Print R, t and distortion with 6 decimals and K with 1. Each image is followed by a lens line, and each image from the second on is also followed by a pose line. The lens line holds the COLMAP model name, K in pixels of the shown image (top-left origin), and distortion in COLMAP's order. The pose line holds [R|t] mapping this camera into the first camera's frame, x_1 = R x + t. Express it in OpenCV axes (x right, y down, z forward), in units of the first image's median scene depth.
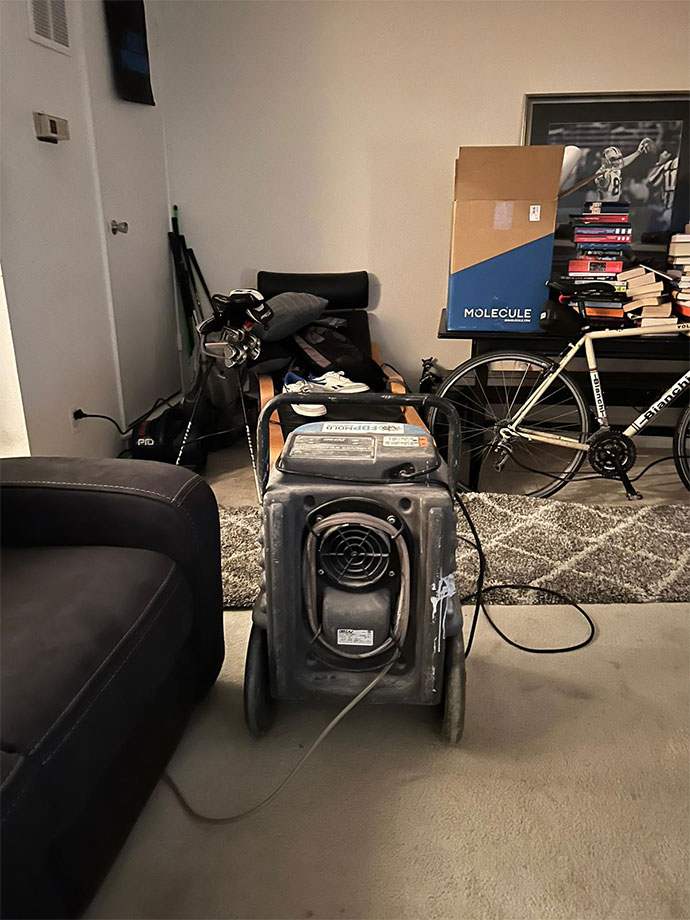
lens RADIAL K [[669.7, 0, 345.1], [0, 669.7, 425.6], [0, 0, 1]] dist [0.004079, -0.005369]
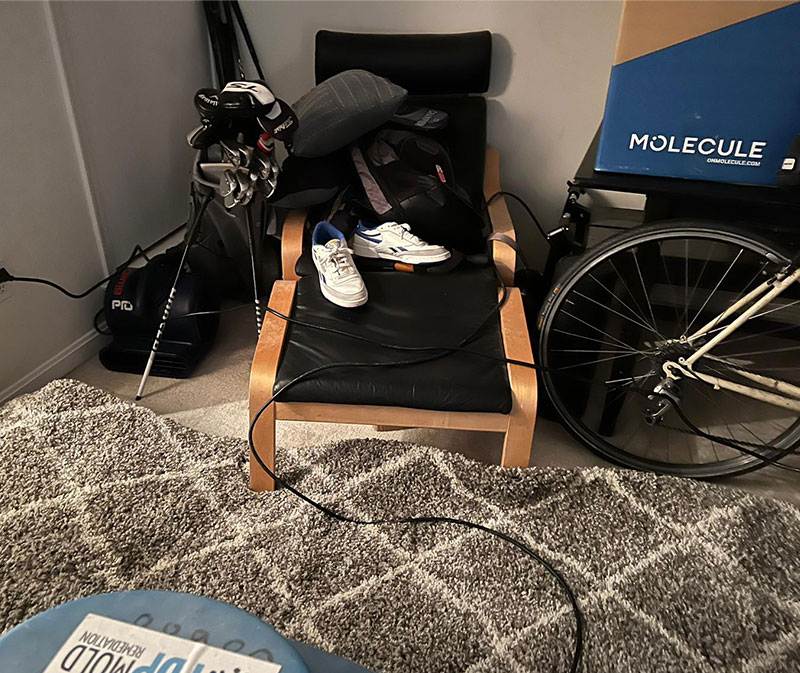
lens RADIAL K [[731.0, 0, 342.0], [0, 731.0, 364.8], [0, 0, 1]] dist [-0.007630, -0.000879]
pose [[0.971849, 0.108540, -0.209113, 0.100187], [-0.052003, 0.964493, 0.258937, -0.140613], [0.229793, -0.240773, 0.942987, 0.370002]]
